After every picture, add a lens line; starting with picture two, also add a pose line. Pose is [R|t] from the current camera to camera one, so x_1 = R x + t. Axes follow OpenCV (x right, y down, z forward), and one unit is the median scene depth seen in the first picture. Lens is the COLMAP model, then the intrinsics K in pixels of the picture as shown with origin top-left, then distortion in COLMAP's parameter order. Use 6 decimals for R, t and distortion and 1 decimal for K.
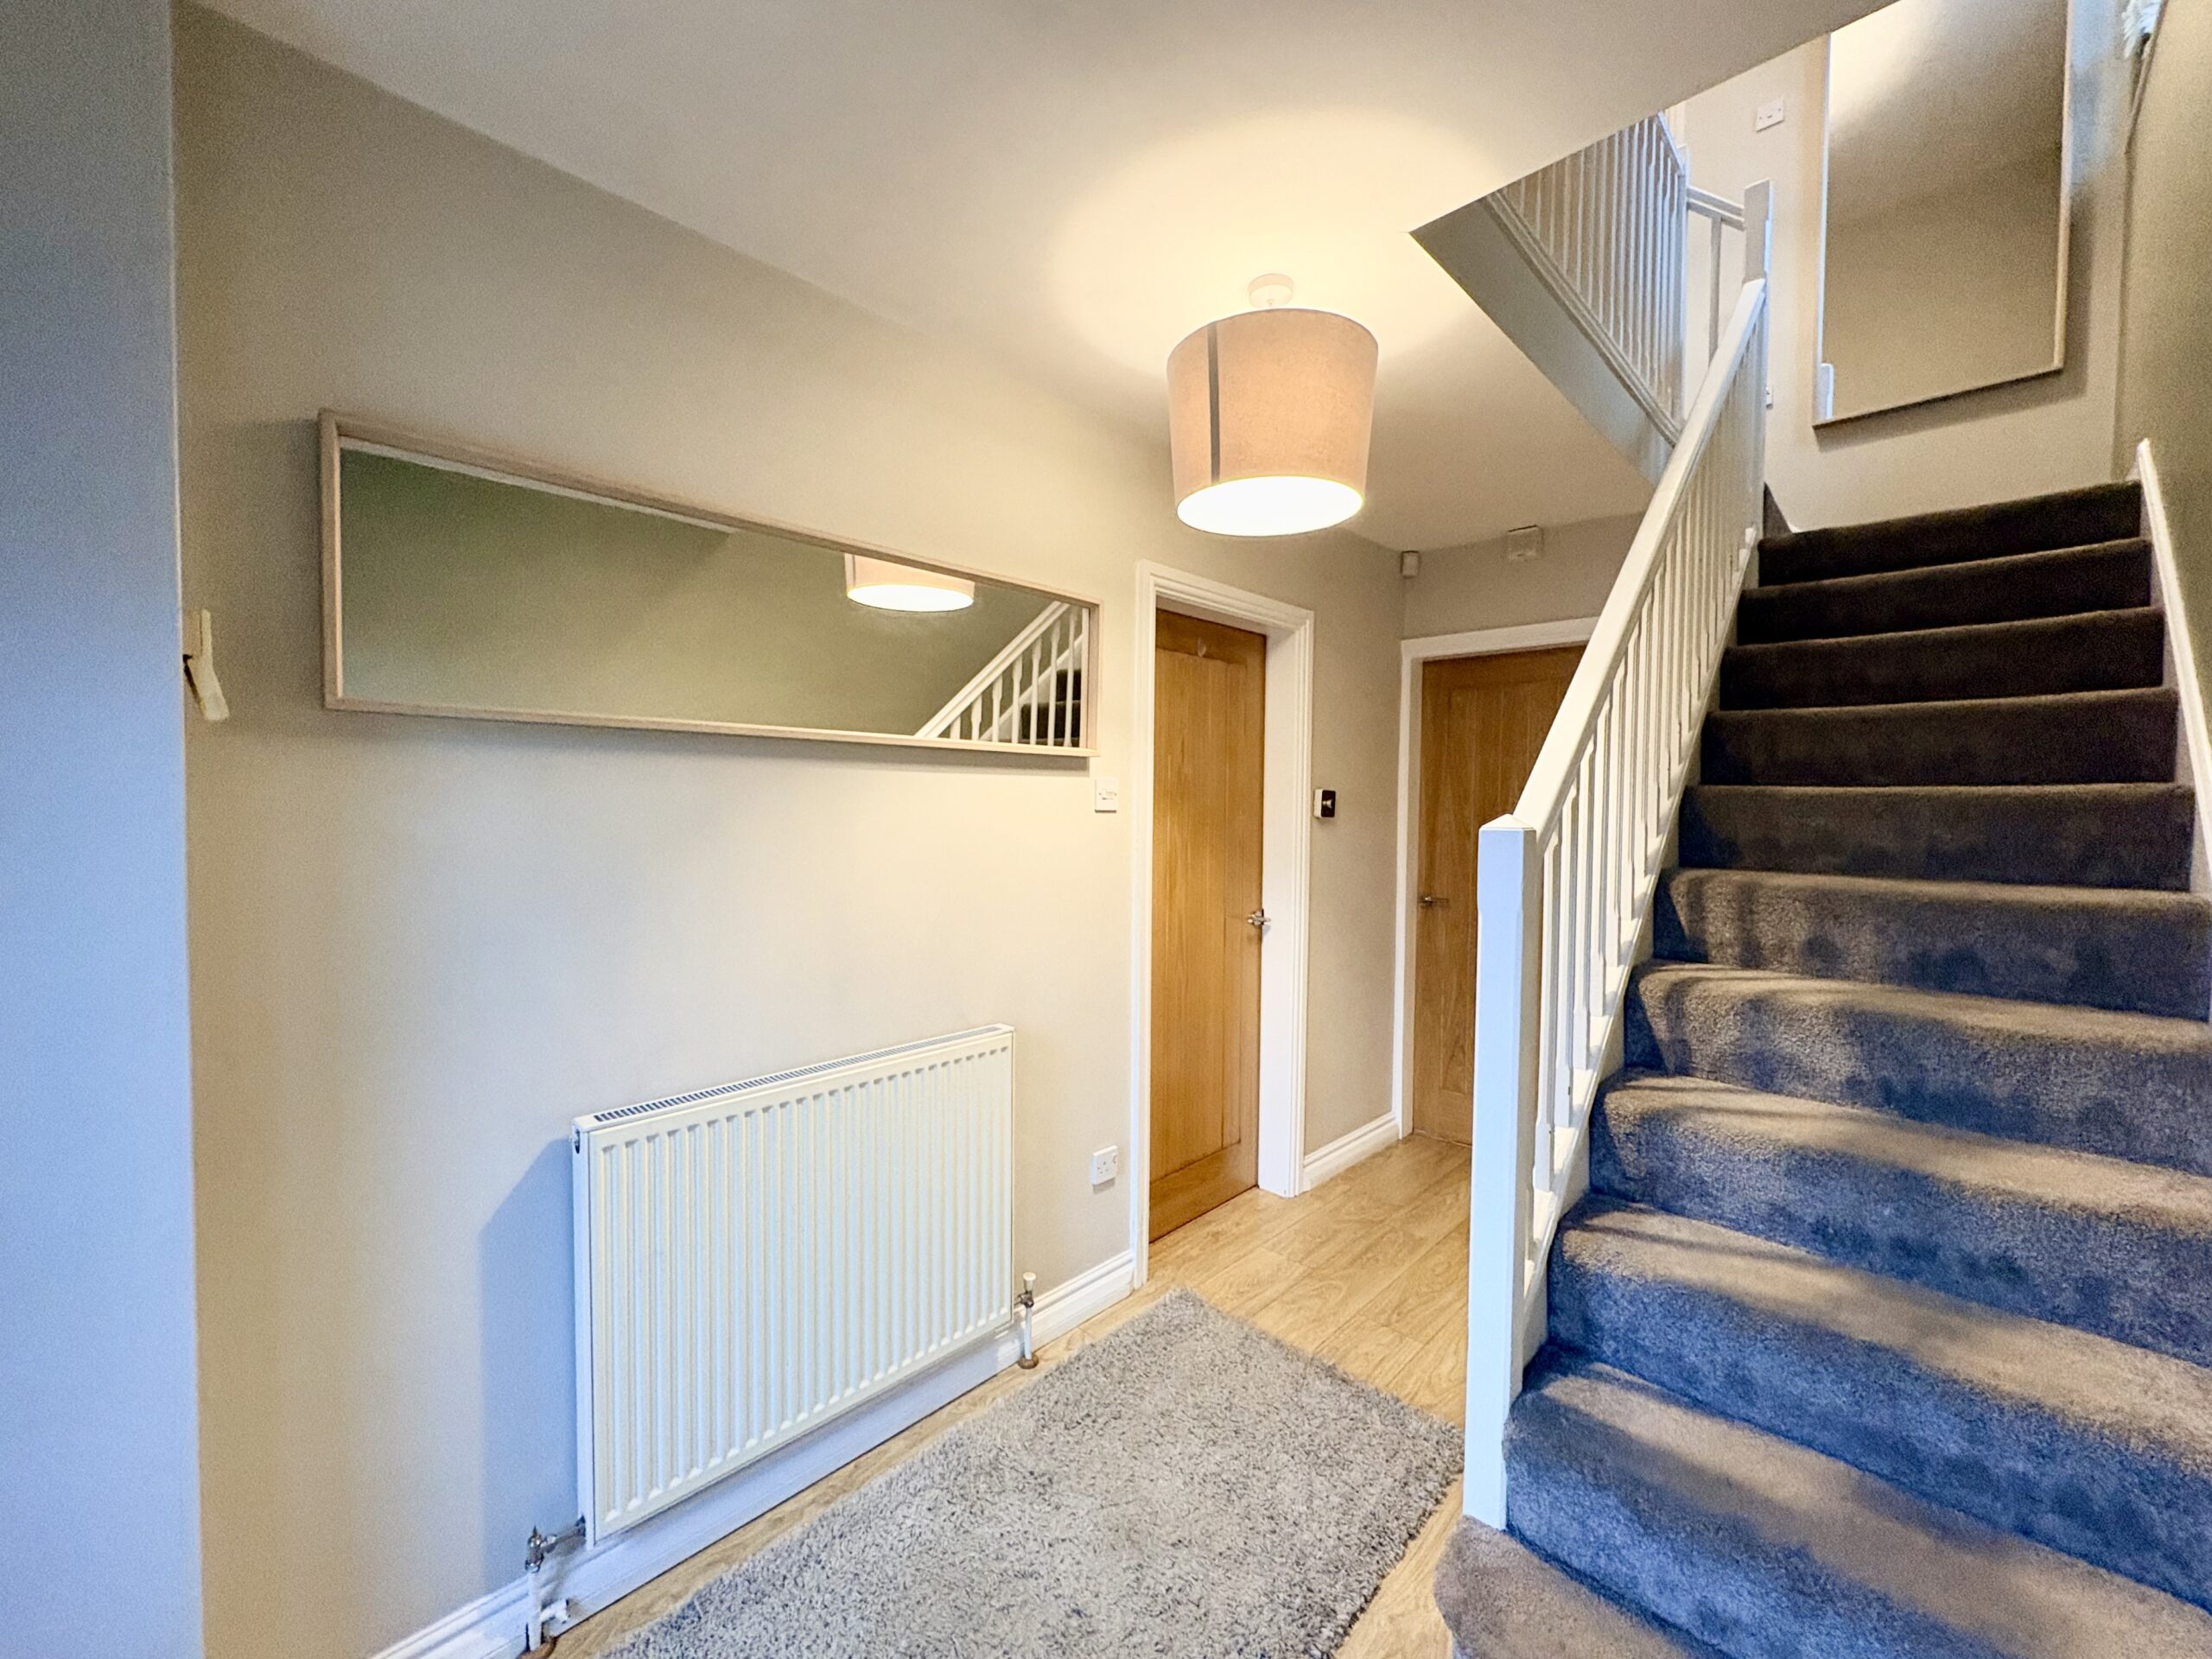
lens RADIAL K [[891.0, 0, 1124.2], [0, 891.0, 831.7], [0, 0, 1]] dist [0.000054, -0.000176]
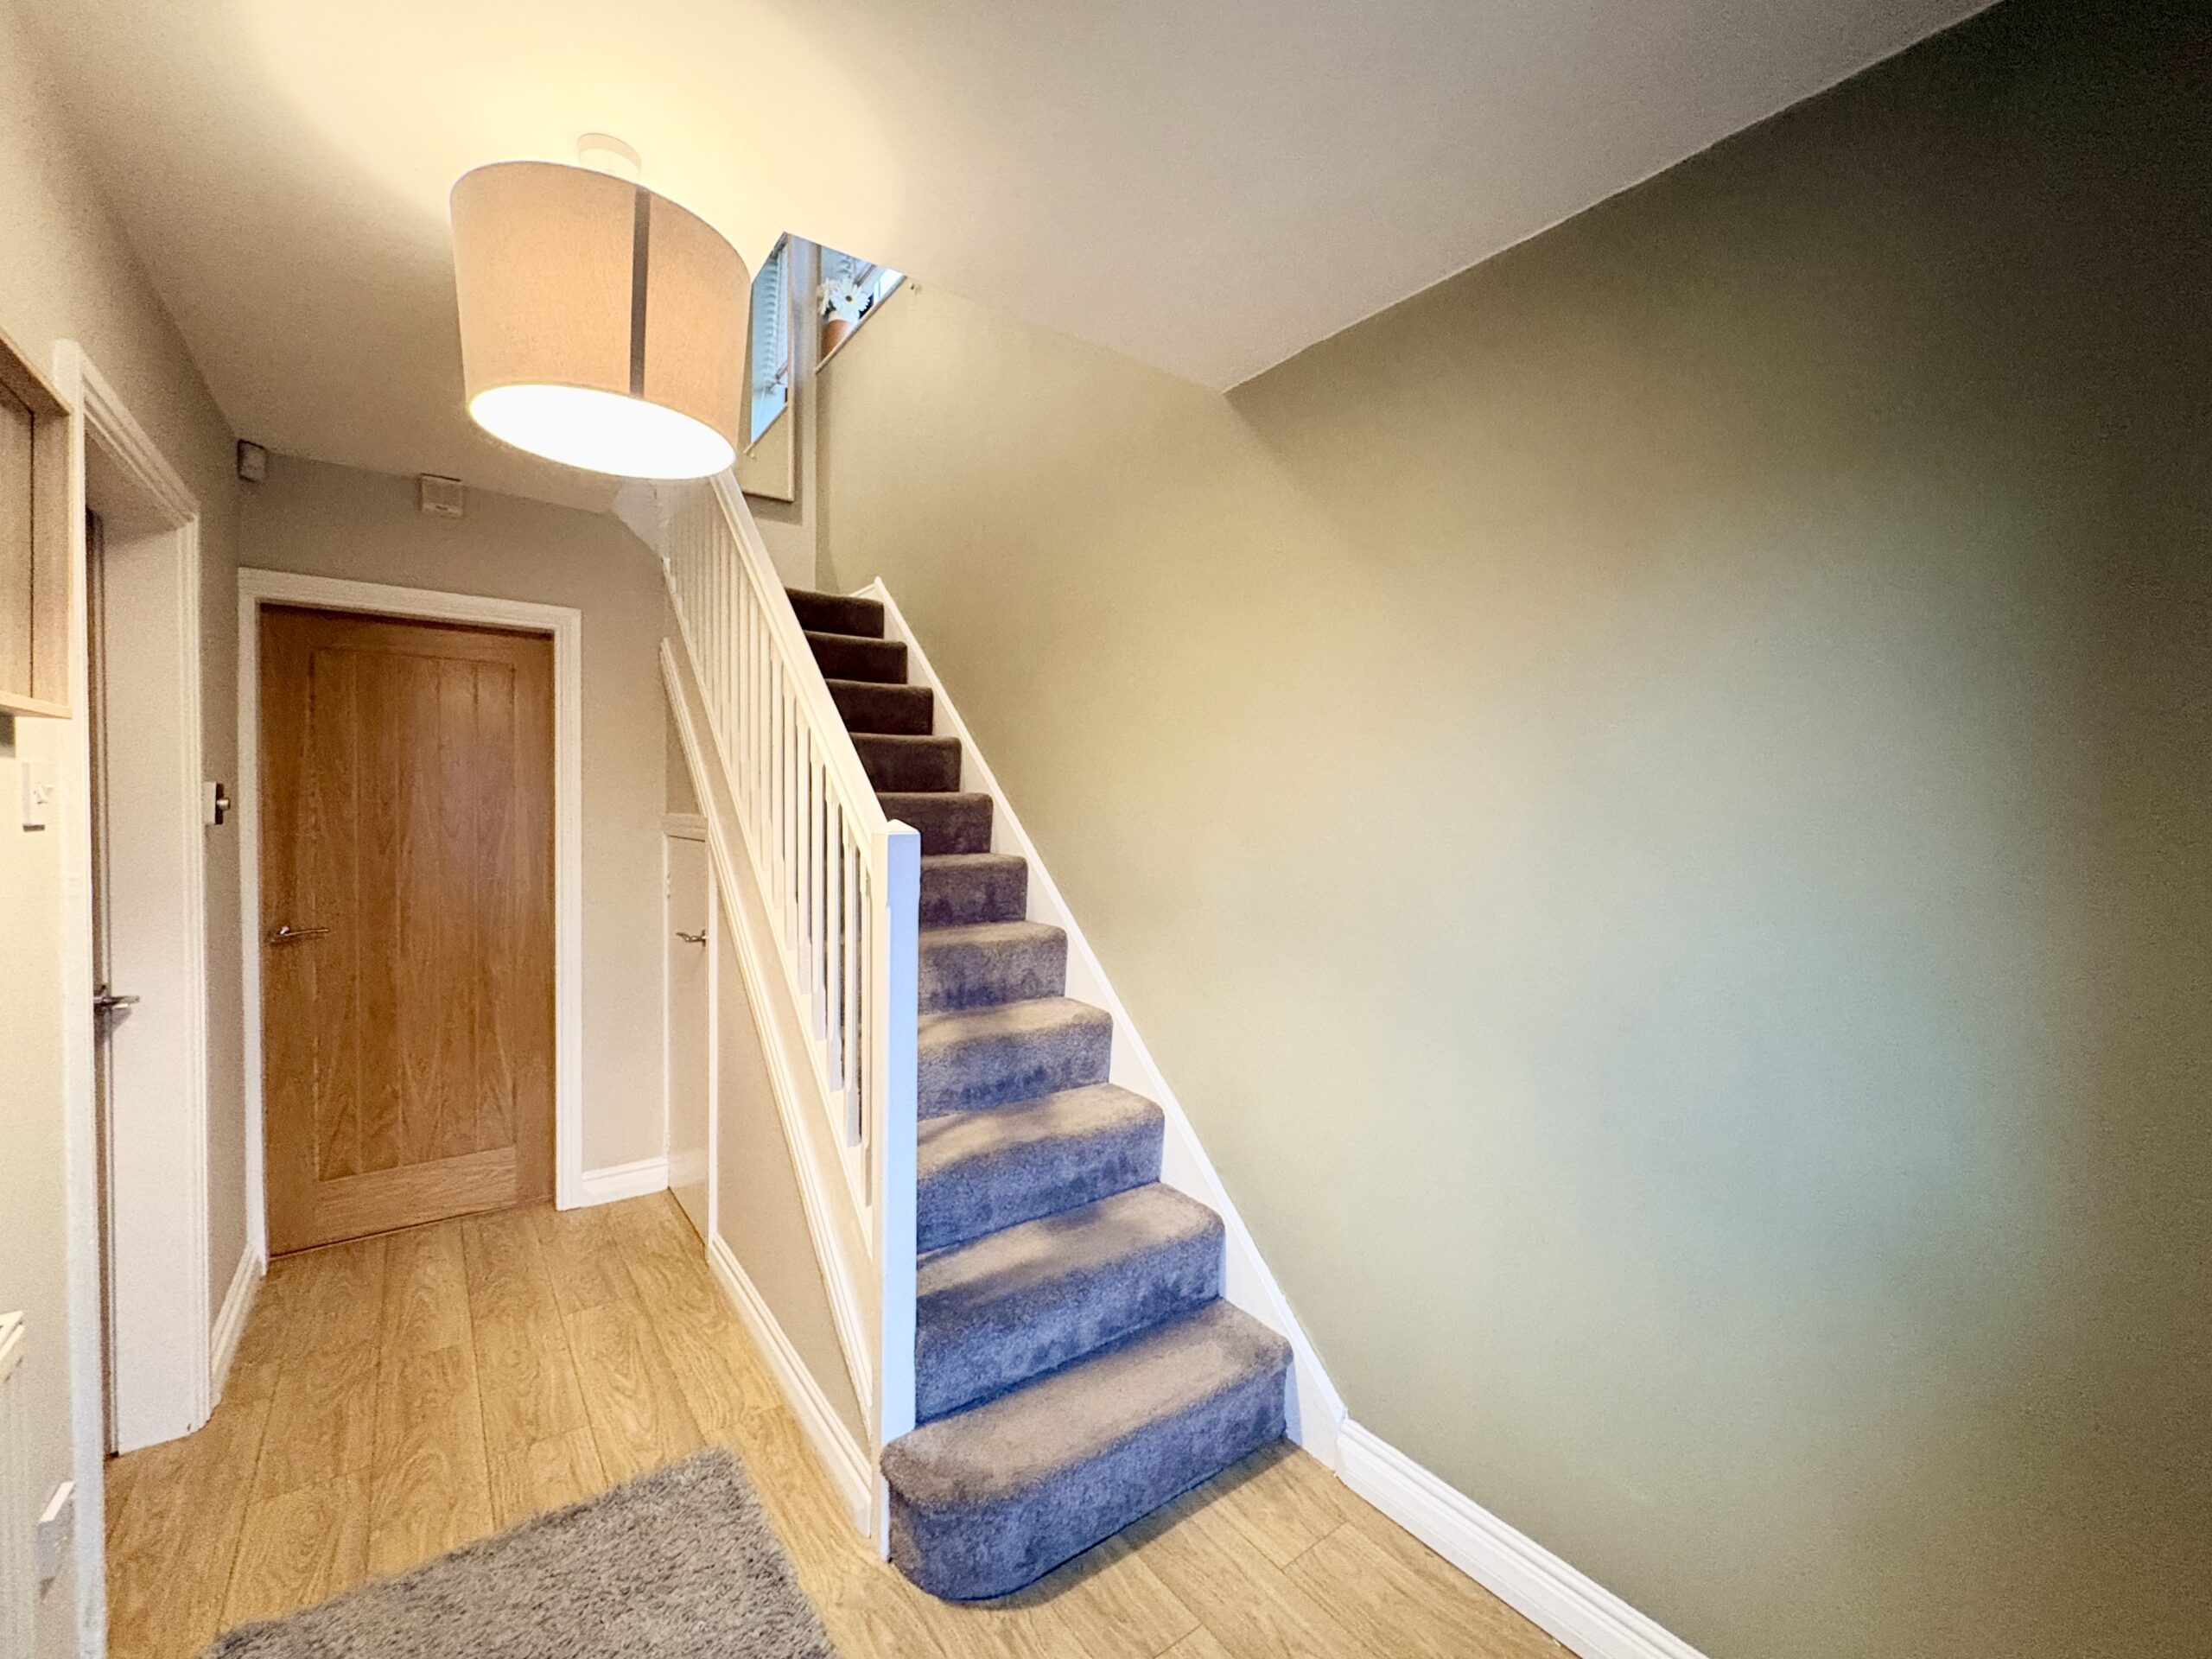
lens RADIAL K [[891.0, 0, 1124.2], [0, 891.0, 831.7], [0, 0, 1]] dist [0.000054, -0.000176]
pose [[0.160048, -0.038120, 0.986373, -0.656992], [0.022719, 0.999132, 0.034926, -0.039652], [-0.986848, 0.016819, 0.160775, 0.516620]]
